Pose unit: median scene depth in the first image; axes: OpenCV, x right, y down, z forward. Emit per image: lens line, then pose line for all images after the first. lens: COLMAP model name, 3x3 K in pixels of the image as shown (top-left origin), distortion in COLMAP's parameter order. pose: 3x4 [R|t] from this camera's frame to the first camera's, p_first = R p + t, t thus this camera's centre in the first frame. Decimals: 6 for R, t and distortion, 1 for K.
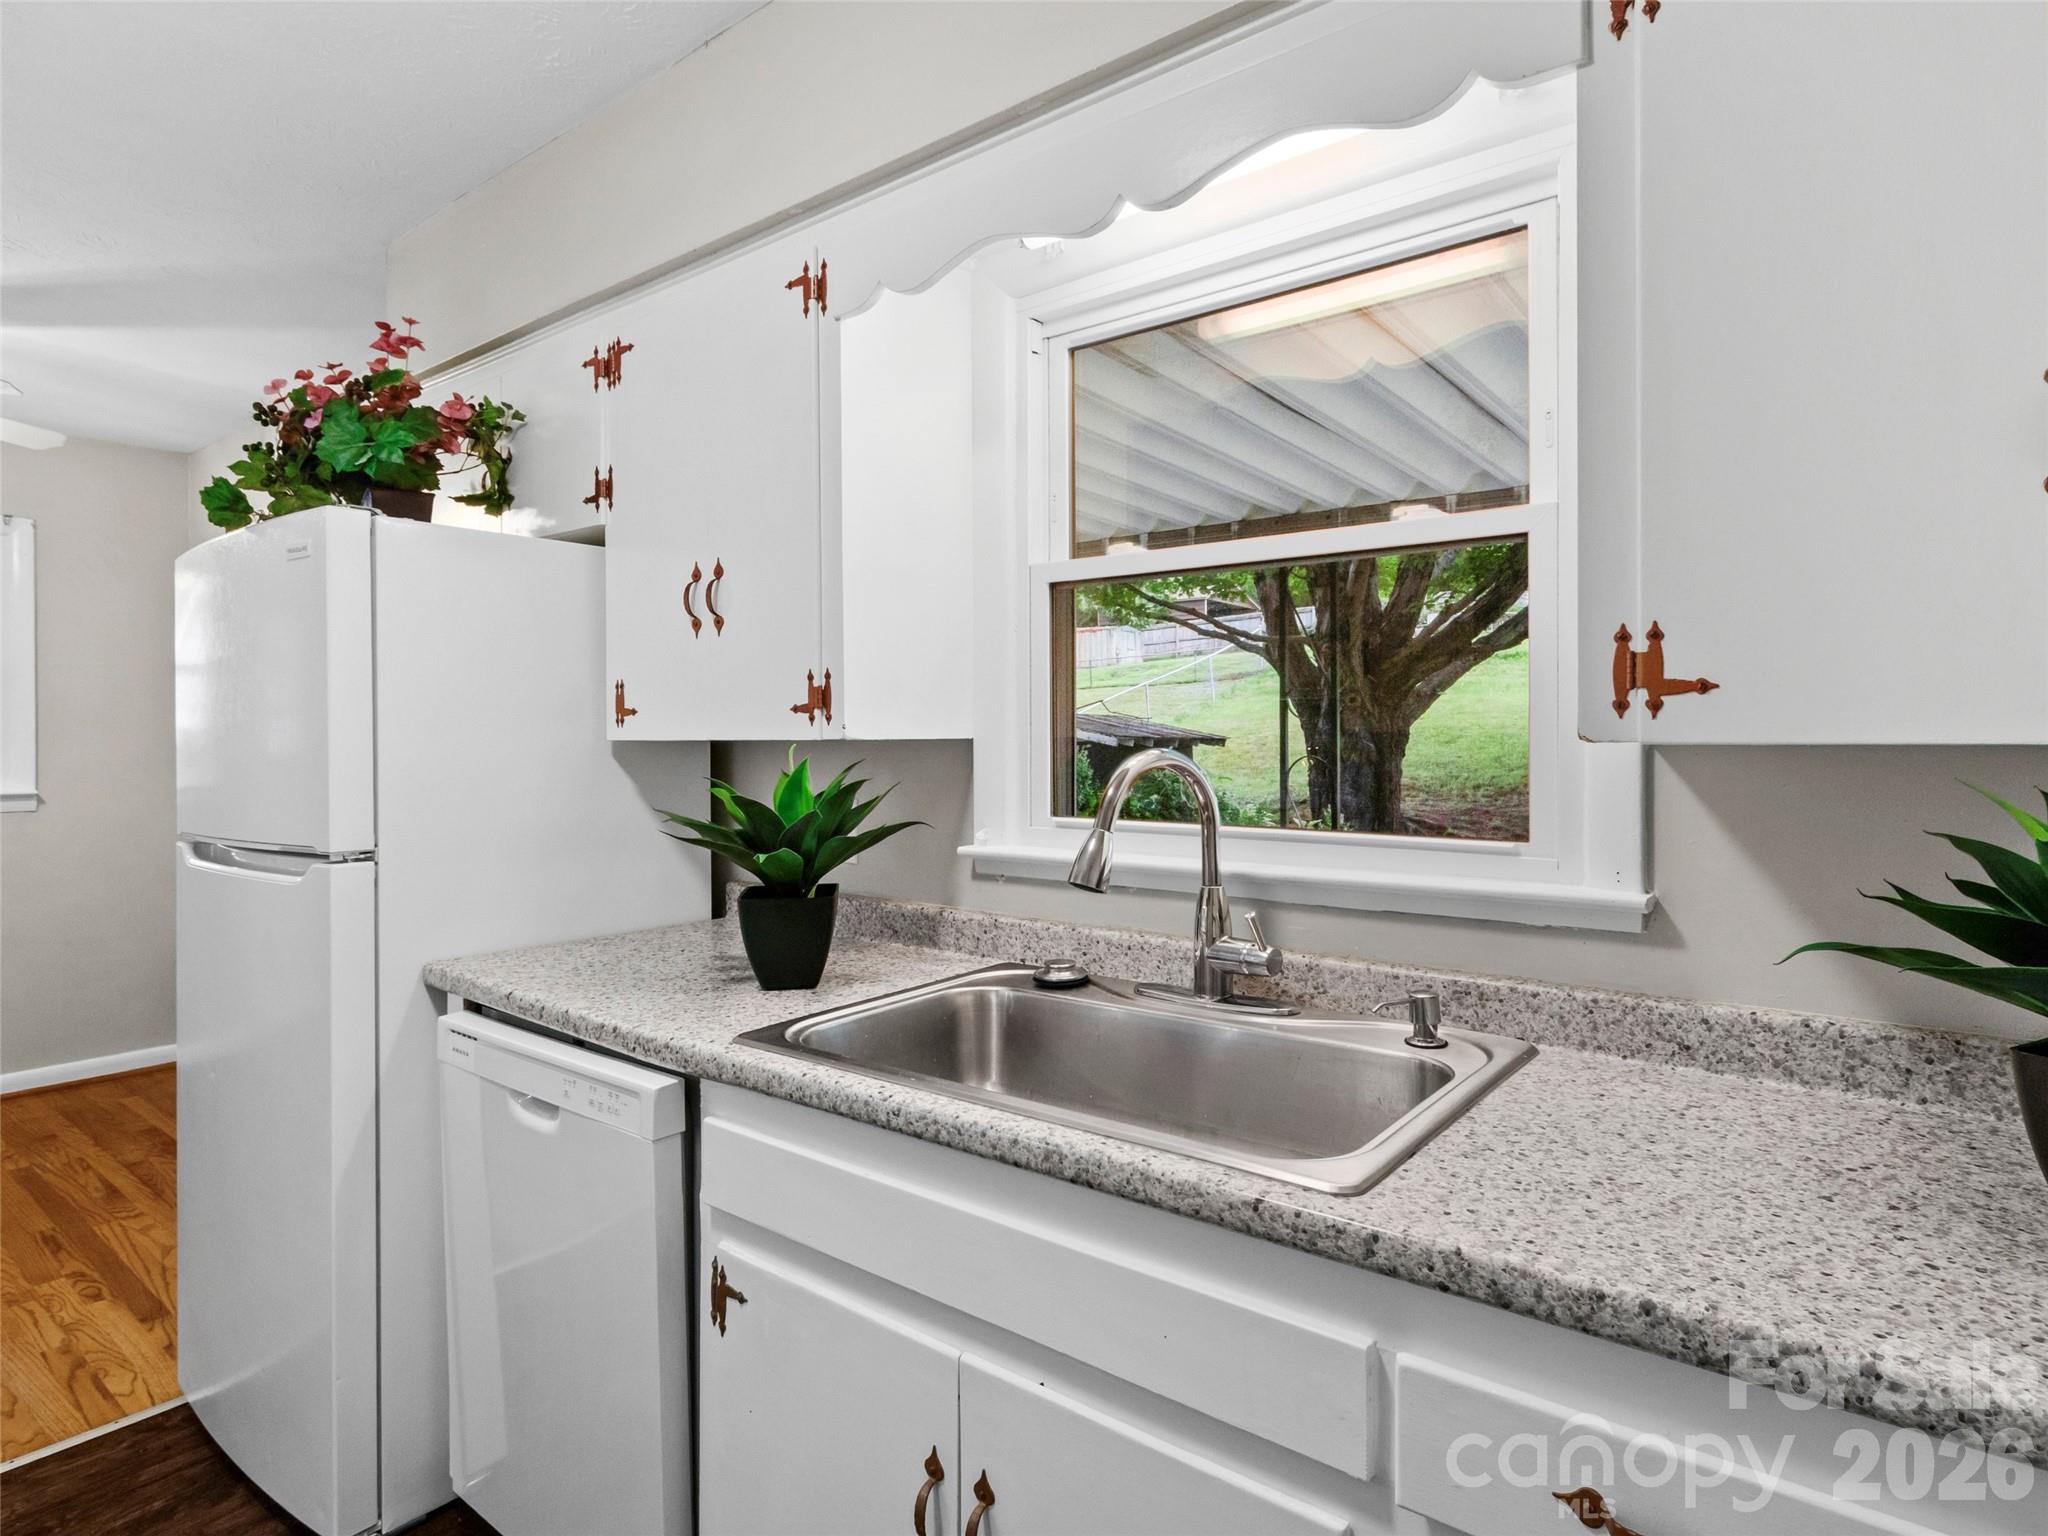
lens RADIAL K [[1136.8, 0, 1021.4], [0, 1136.8, 734.9], [0, 0, 1]] dist [0.005169, -0.003161]
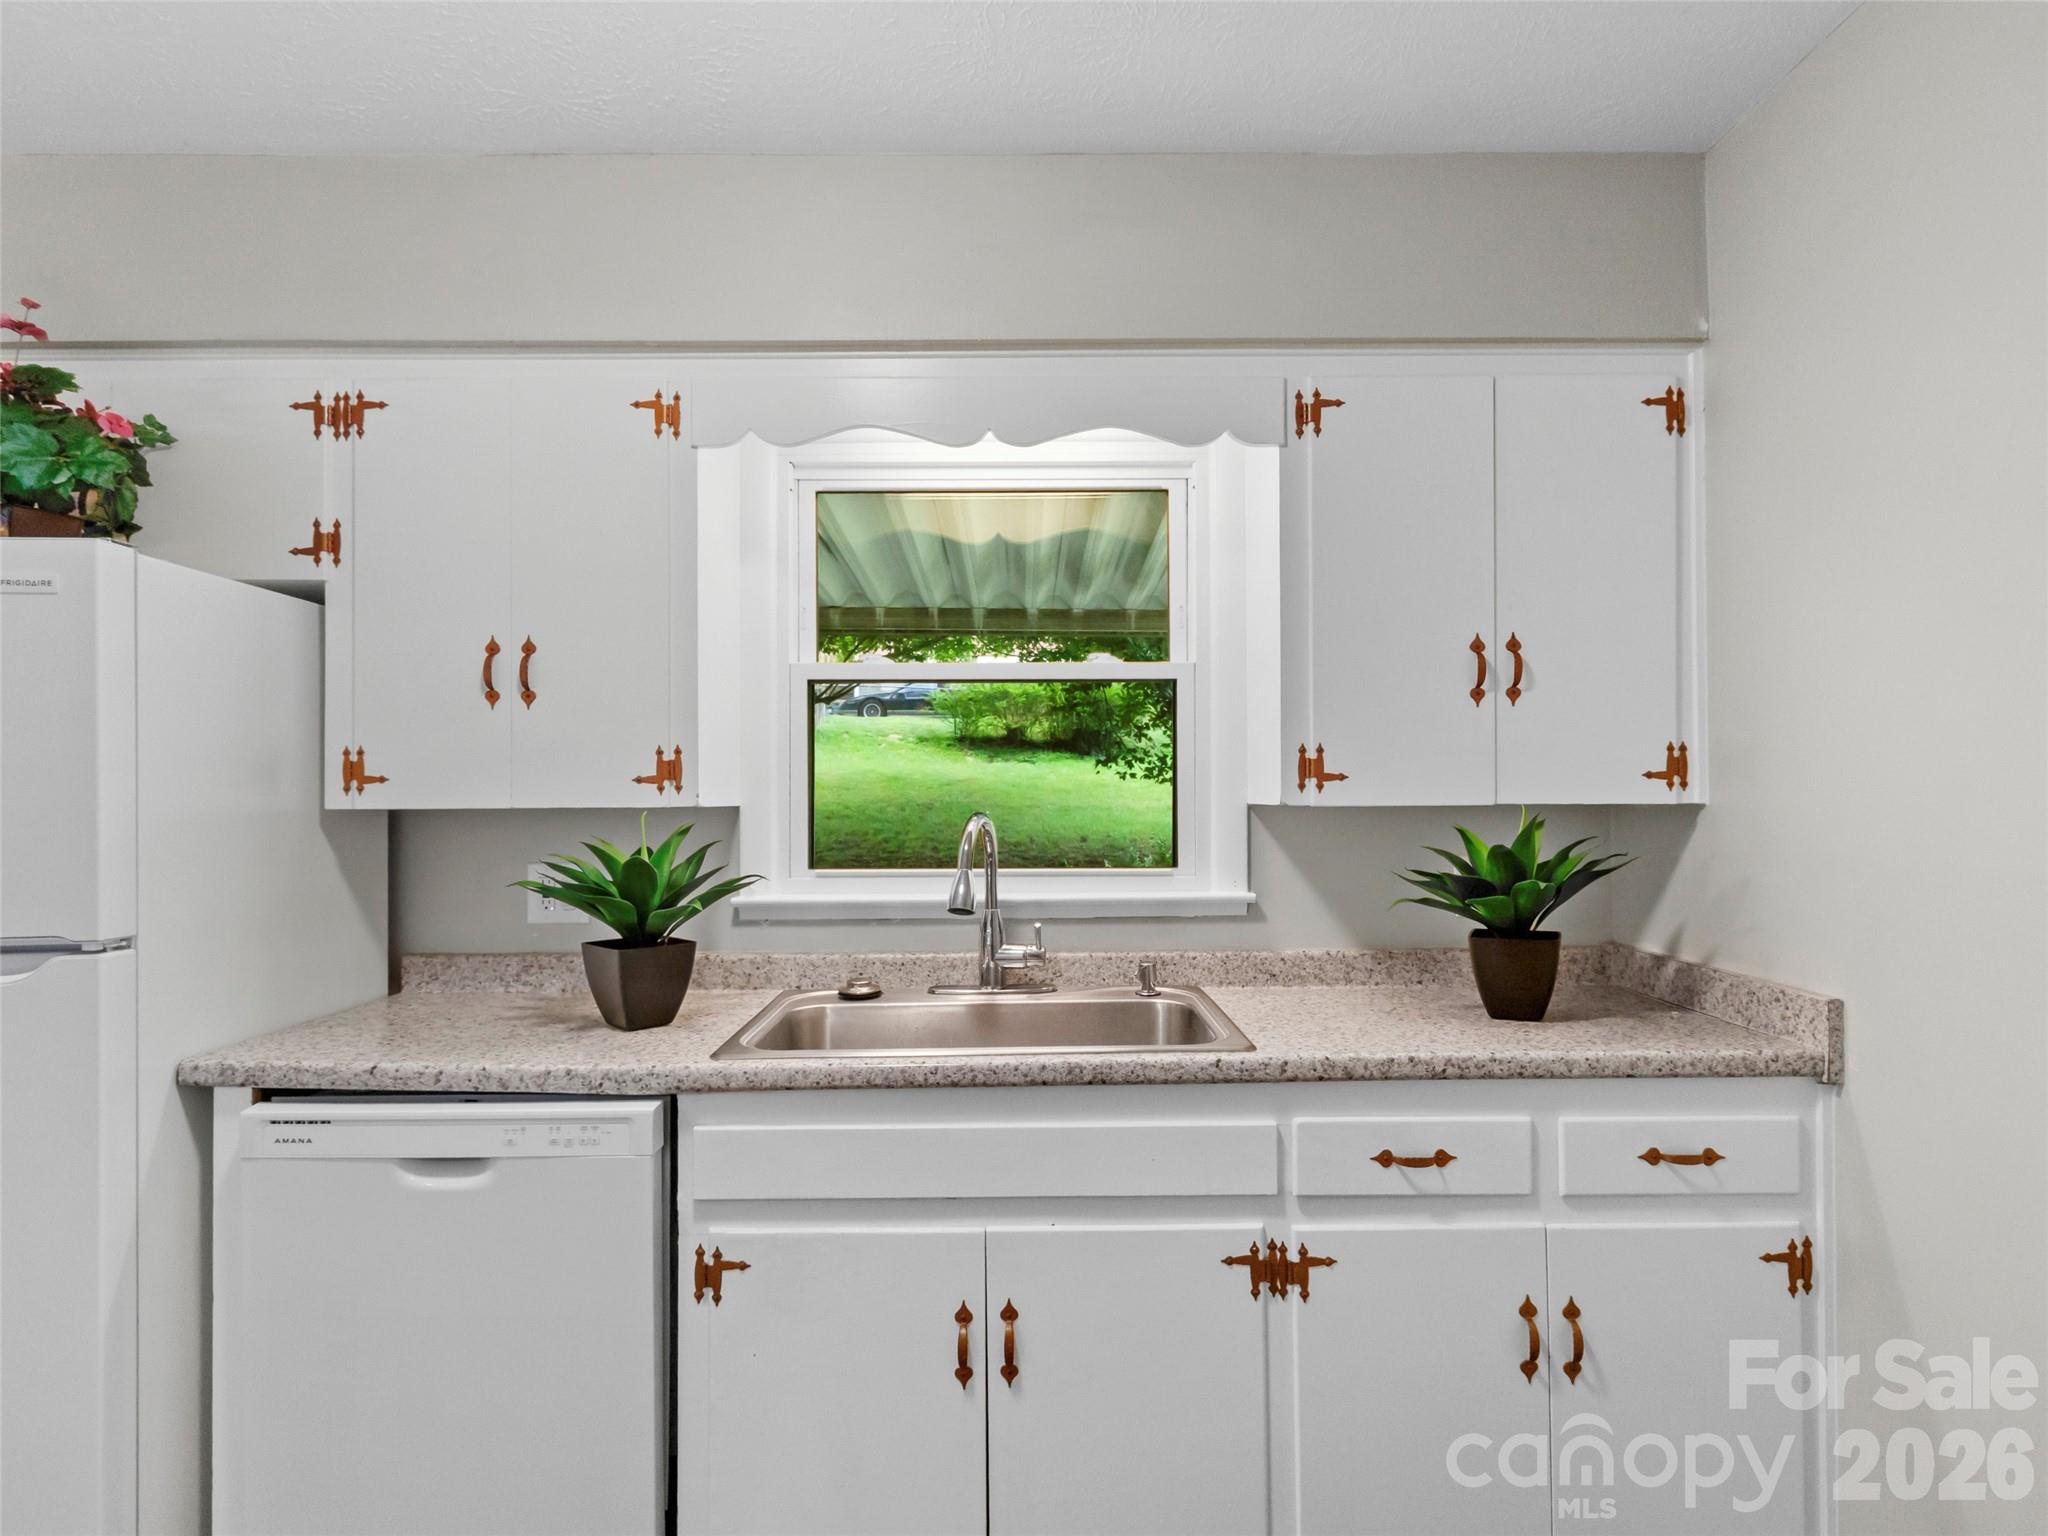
lens RADIAL K [[1136.8, 0, 1015.8], [0, 1136.8, 779.1], [0, 0, 1]] dist [0.005169, -0.003161]
pose [[0.780869, 0.011009, 0.624597, -0.700195], [0.001581, 0.999807, -0.019598, -0.001090], [-0.624692, 0.016291, 0.780701, -0.125678]]
